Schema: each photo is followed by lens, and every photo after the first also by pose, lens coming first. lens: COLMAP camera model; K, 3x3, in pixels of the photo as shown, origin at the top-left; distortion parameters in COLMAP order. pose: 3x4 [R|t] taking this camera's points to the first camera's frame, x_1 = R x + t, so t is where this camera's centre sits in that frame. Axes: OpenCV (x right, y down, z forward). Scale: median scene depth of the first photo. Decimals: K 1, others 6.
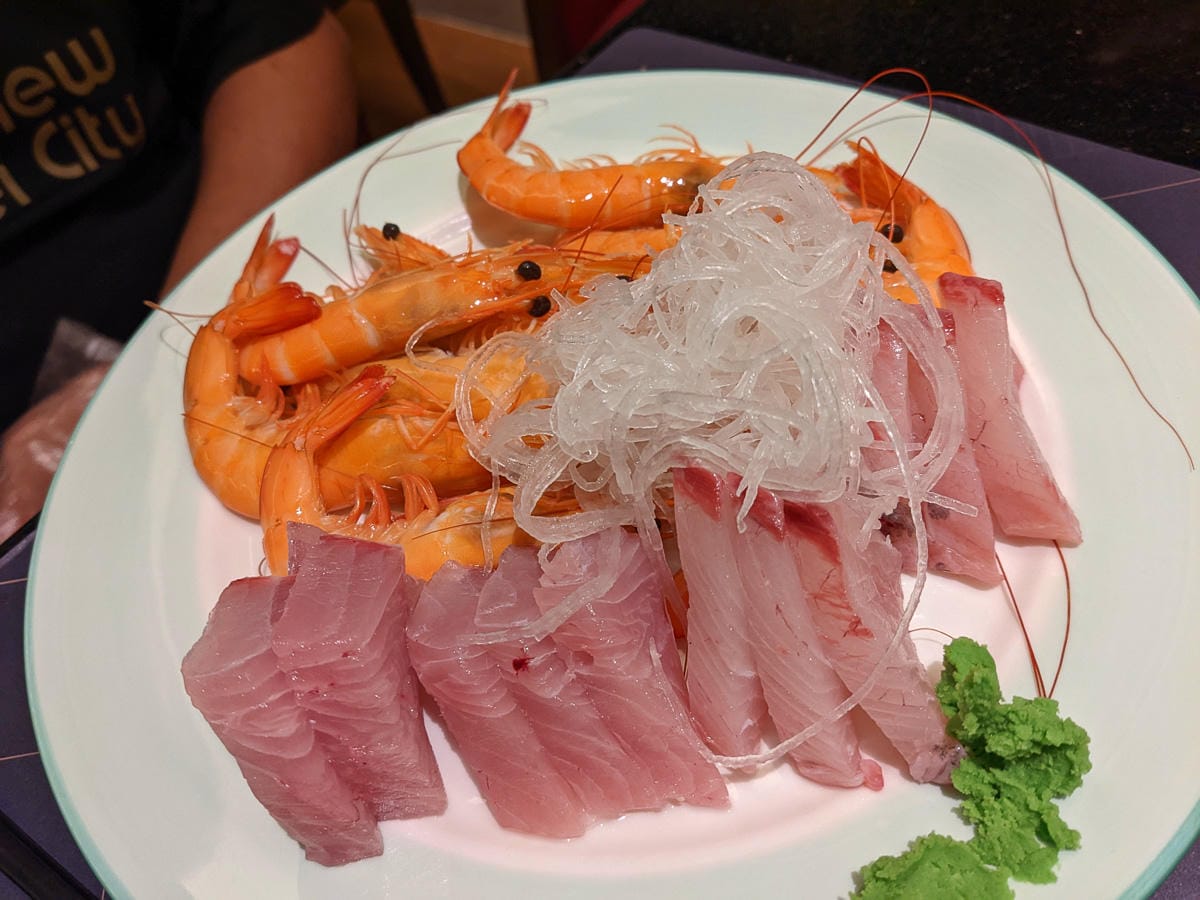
lens RADIAL K [[944.5, 0, 601.3], [0, 944.5, 452.3], [0, 0, 1]] dist [-0.004380, -0.002387]
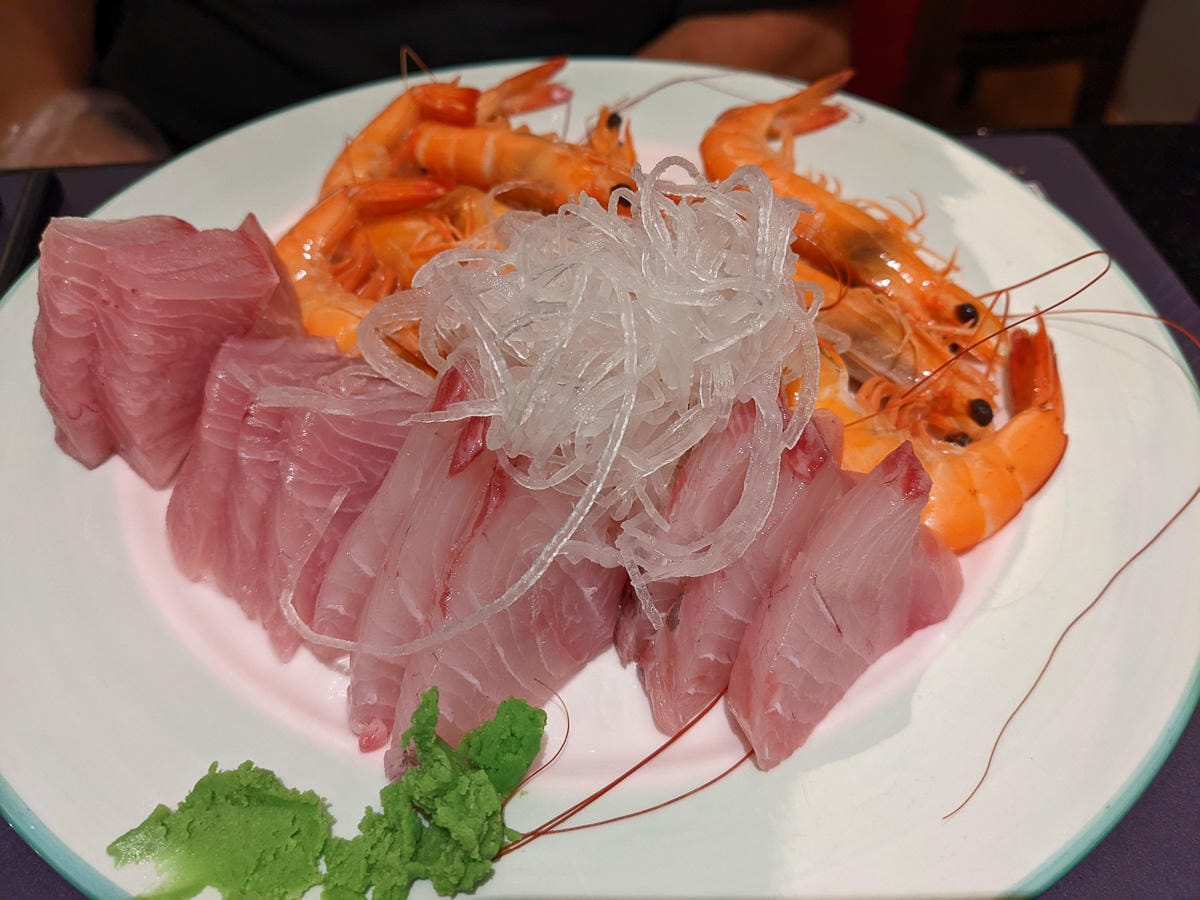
lens RADIAL K [[944.5, 0, 601.6], [0, 944.5, 447.7], [0, 0, 1]] dist [-0.004380, -0.002387]
pose [[0.674868, 0.640456, -0.366565, 0.565230], [-0.647279, 0.752307, 0.122738, -0.128915], [0.354378, 0.154438, 0.922261, 0.161237]]
